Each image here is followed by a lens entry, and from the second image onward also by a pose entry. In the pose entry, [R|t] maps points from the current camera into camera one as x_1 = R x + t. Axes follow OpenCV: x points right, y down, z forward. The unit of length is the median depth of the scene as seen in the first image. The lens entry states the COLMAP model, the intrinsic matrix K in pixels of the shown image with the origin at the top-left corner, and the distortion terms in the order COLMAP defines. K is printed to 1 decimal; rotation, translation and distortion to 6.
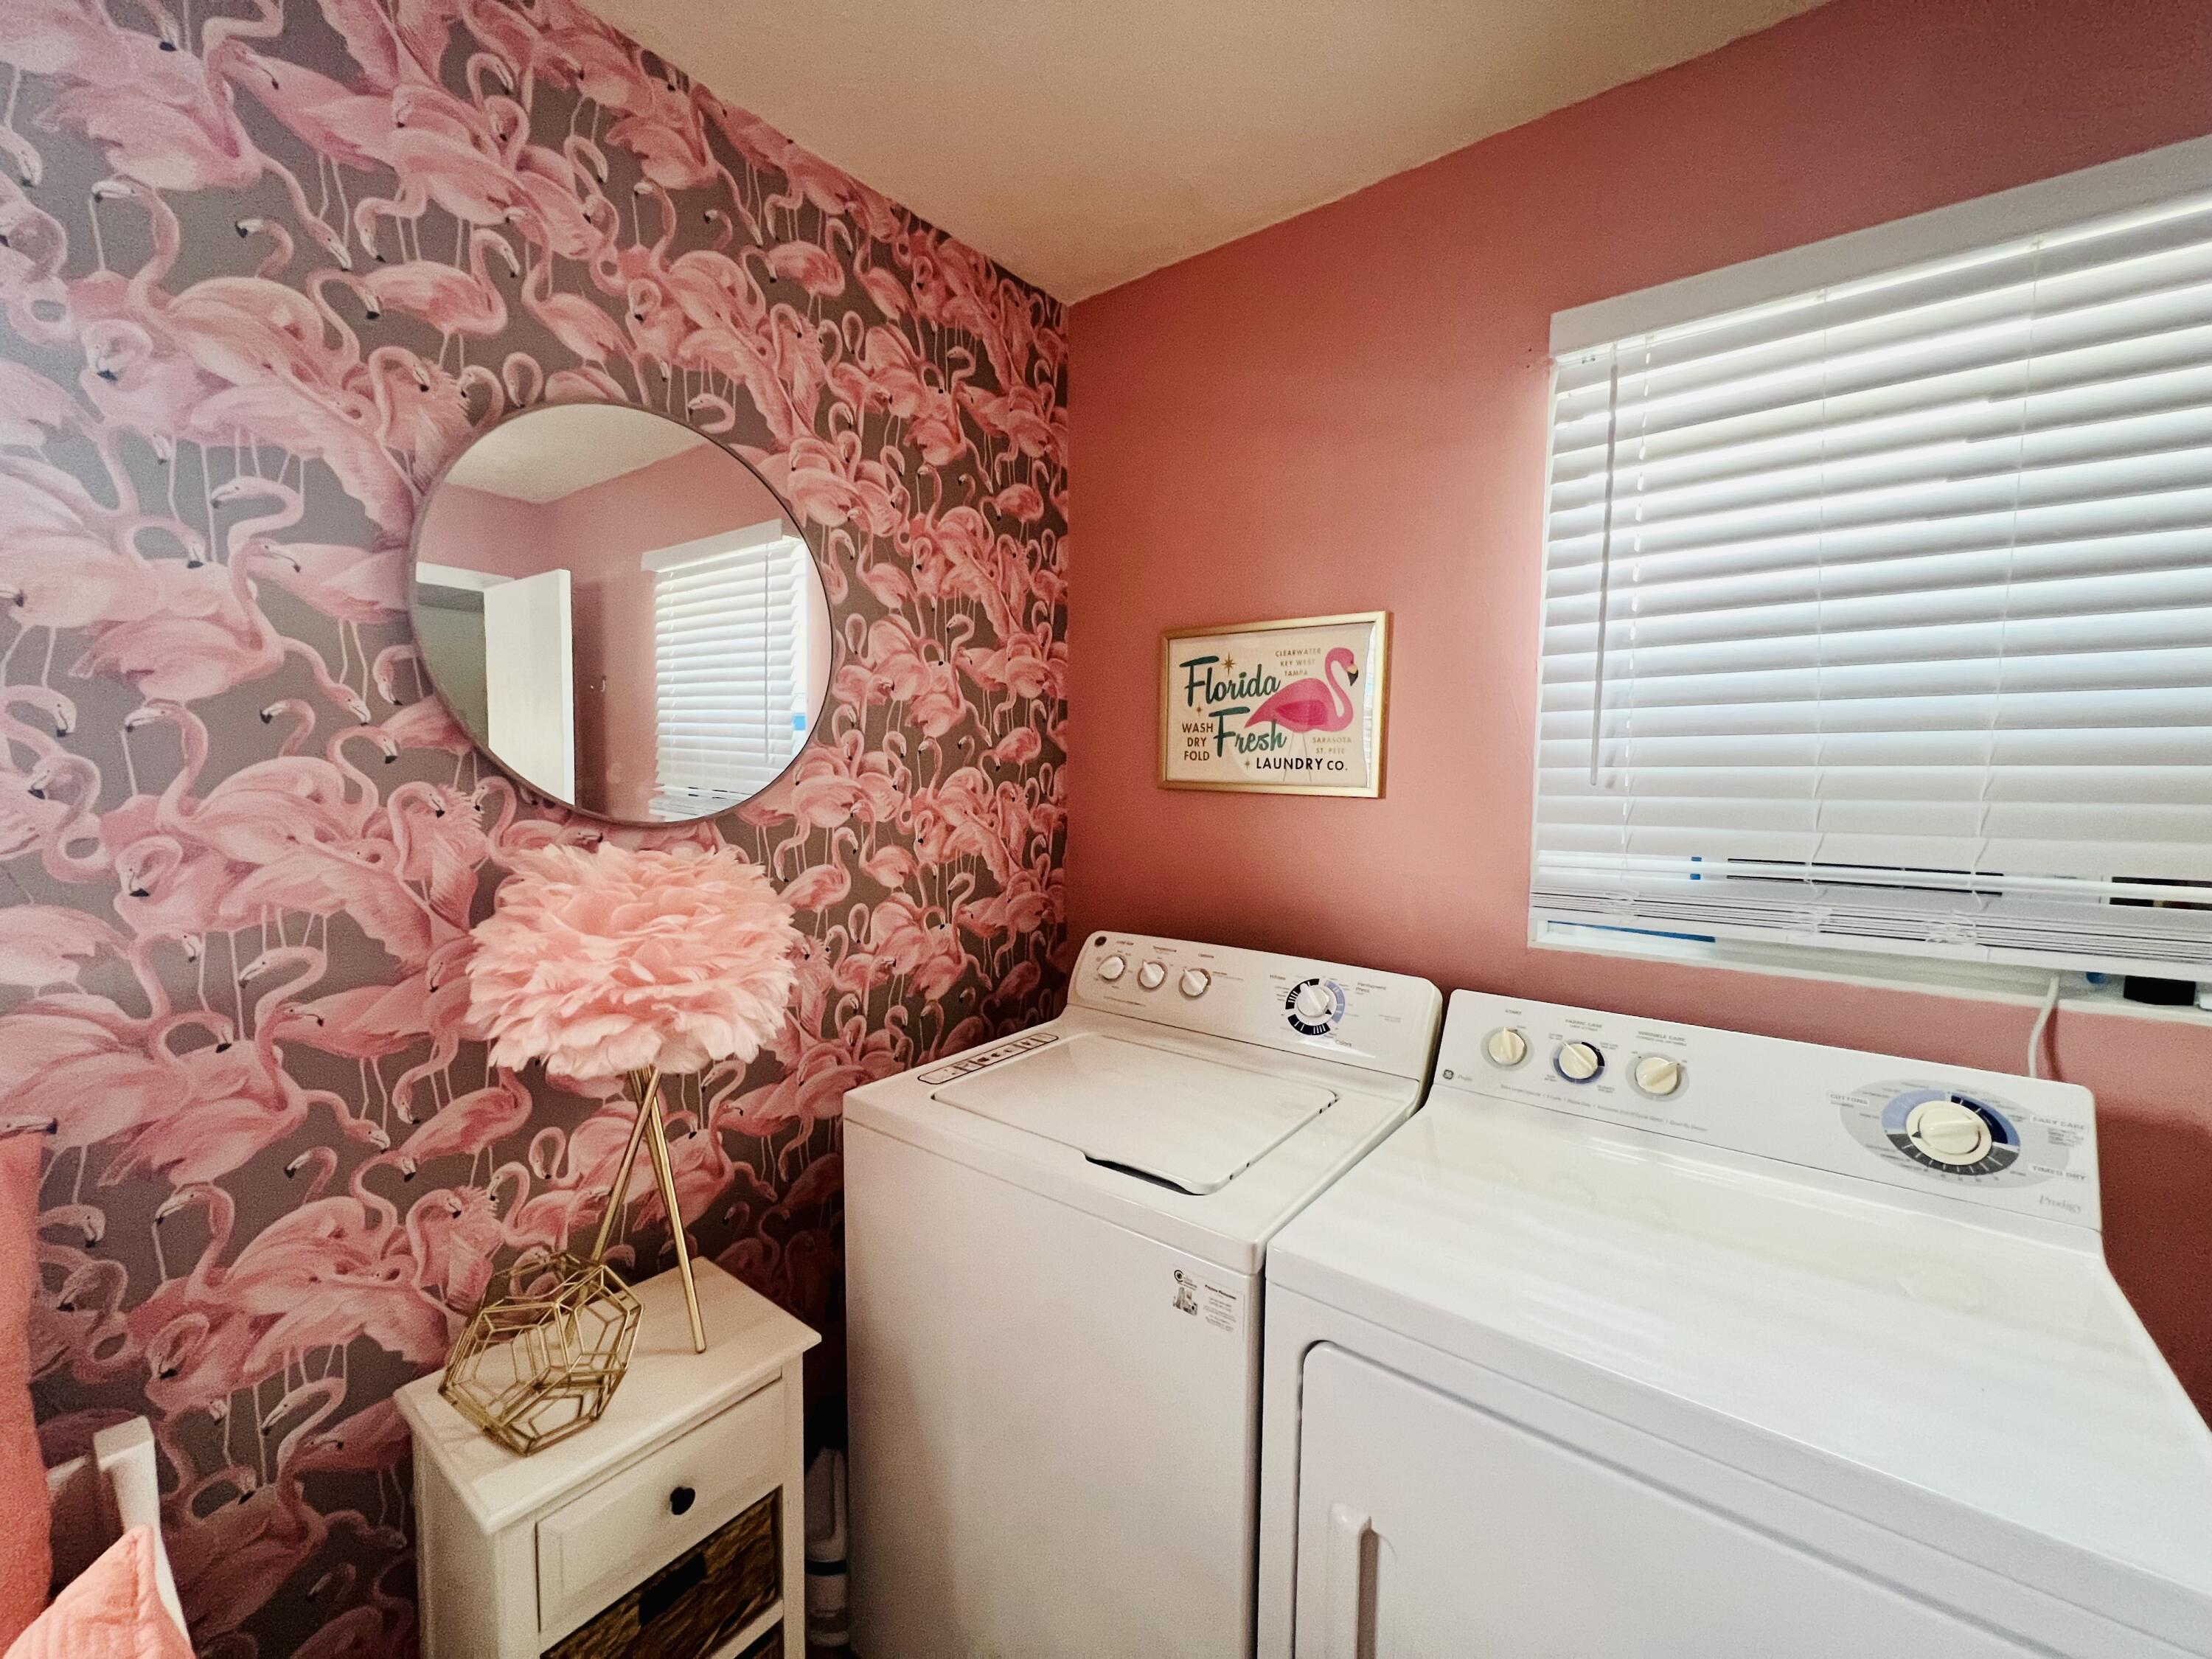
lens RADIAL K [[888.4, 0, 1106.8], [0, 888.4, 823.8], [0, 0, 1]] dist [-0.001468, -0.000137]
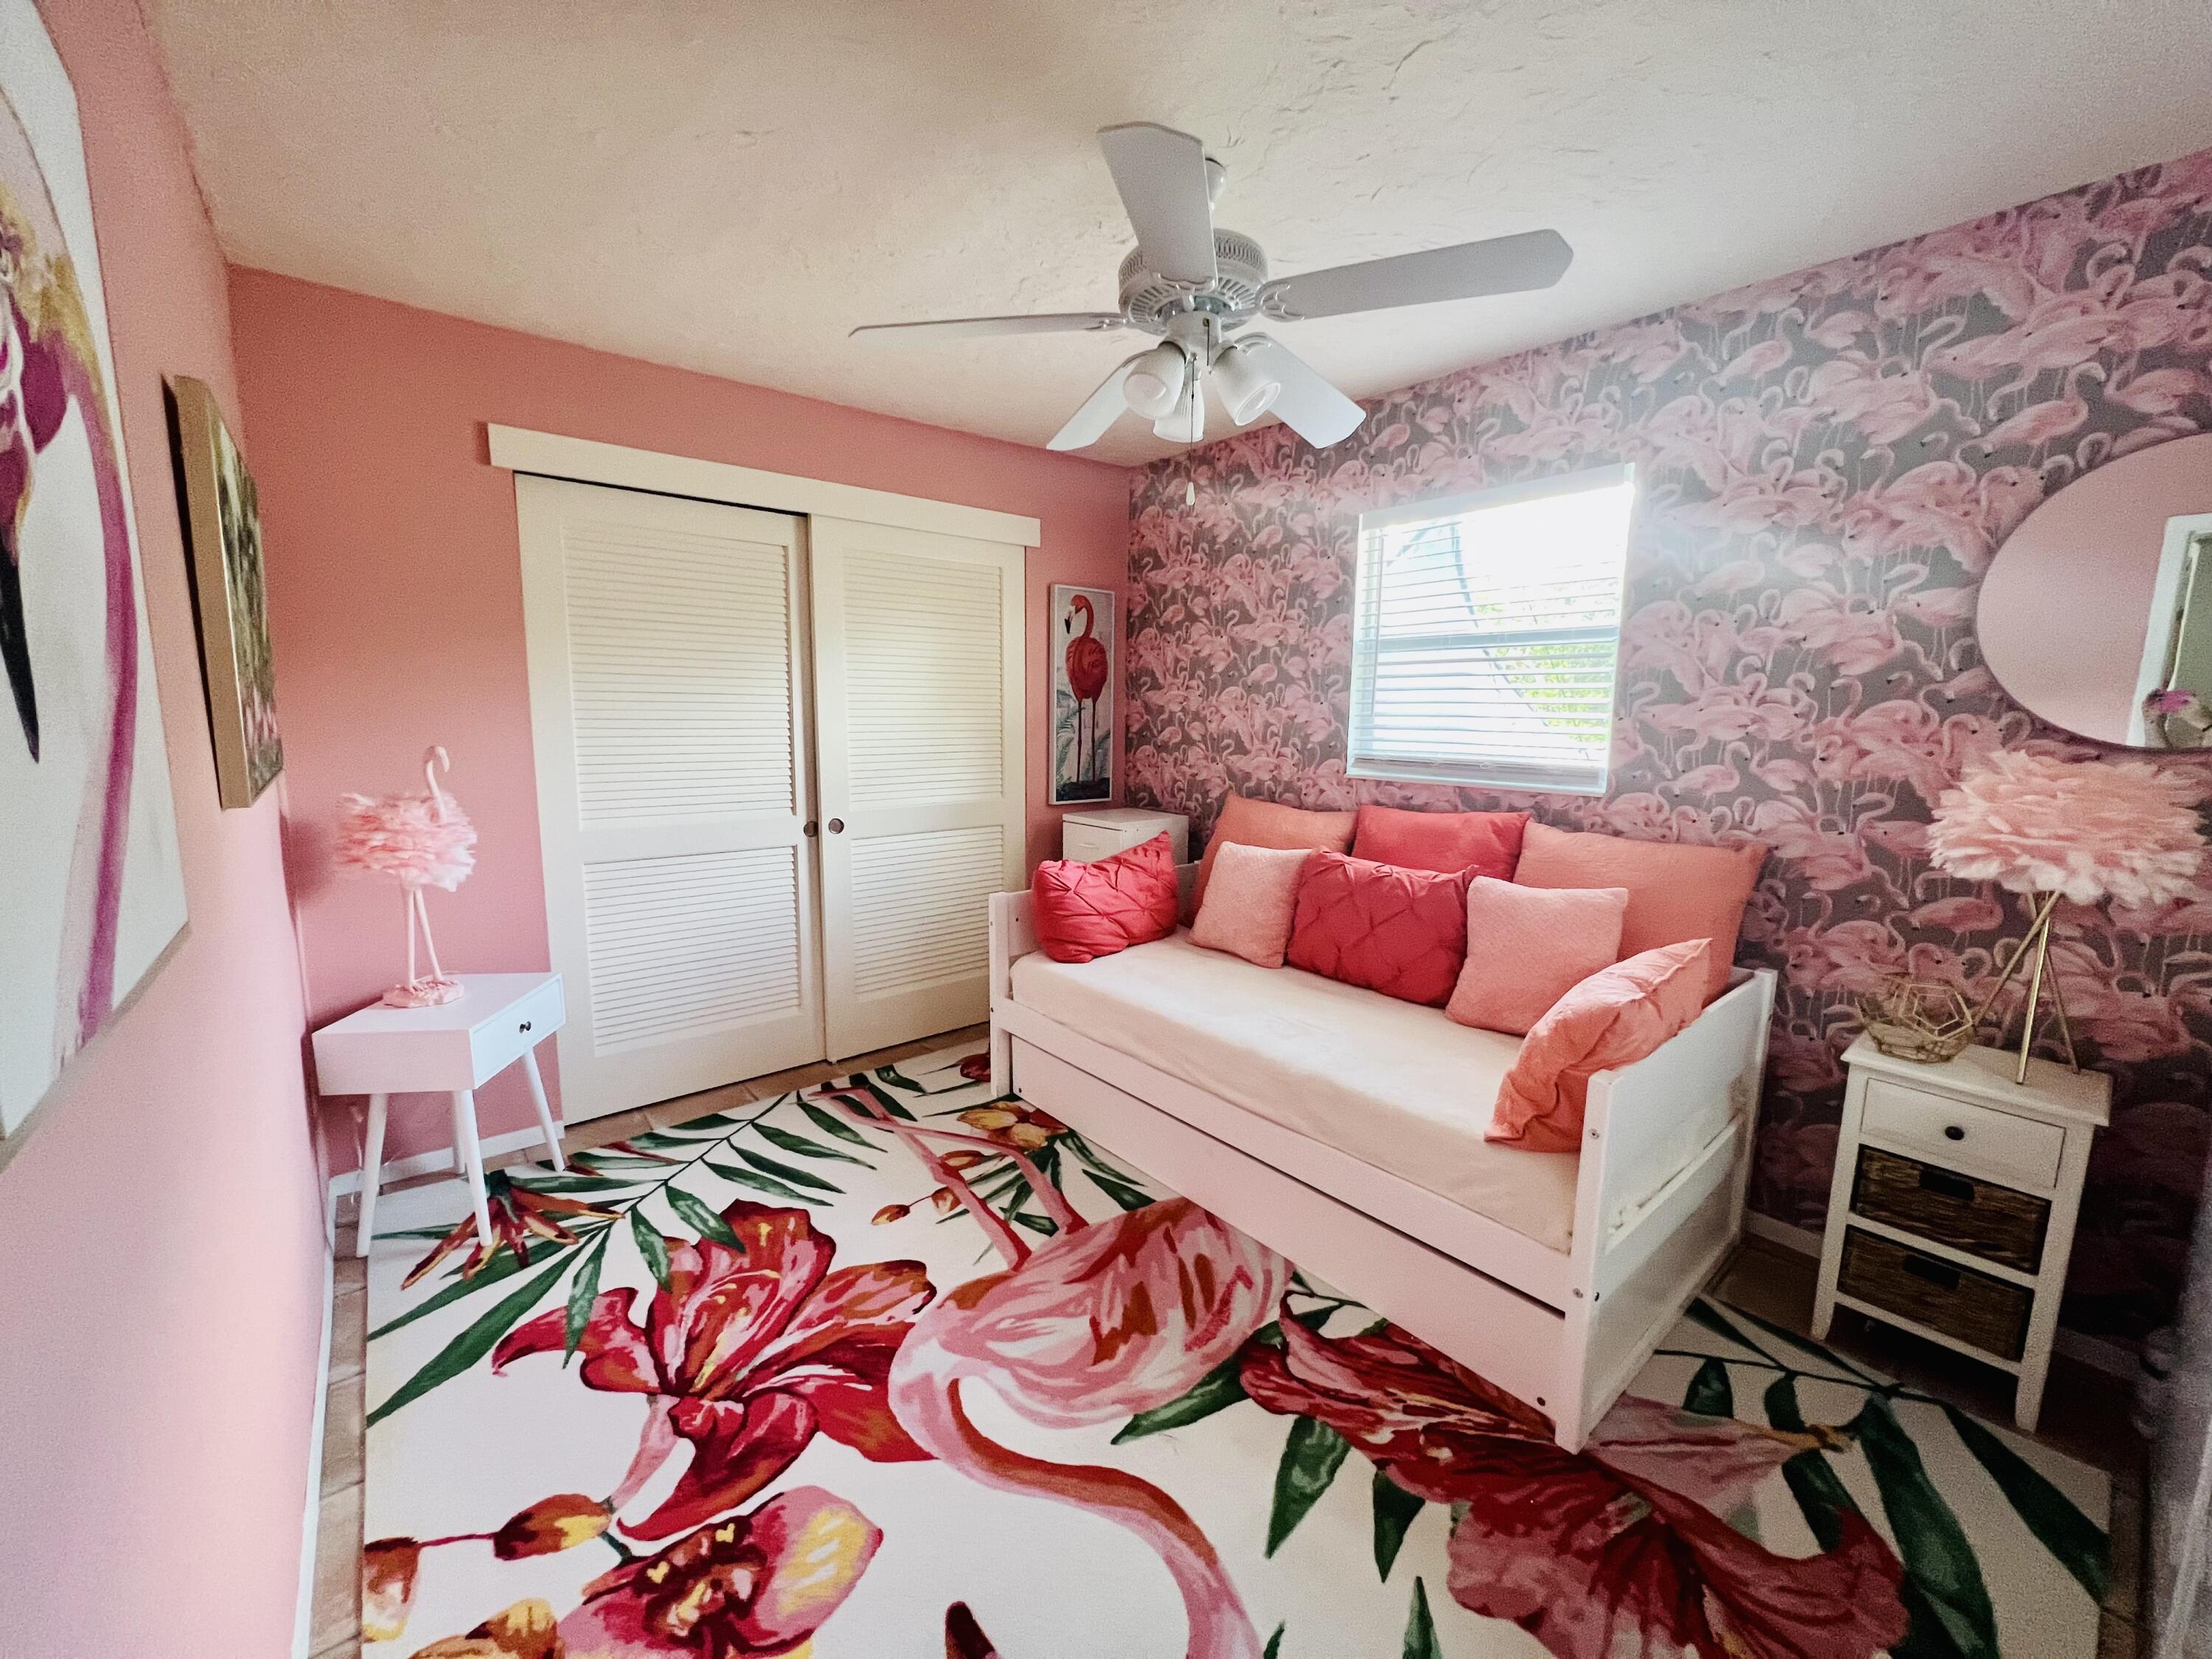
lens RADIAL K [[879.5, 0, 1107.4], [0, 879.5, 827.8], [0, 0, 1]] dist [-0.000648, 0.000064]
pose [[-0.222662, 0.120997, -0.967358, 1.420067], [-0.083134, 0.986297, 0.142501, 0.073958], [0.971345, 0.112150, -0.209552, -0.291706]]
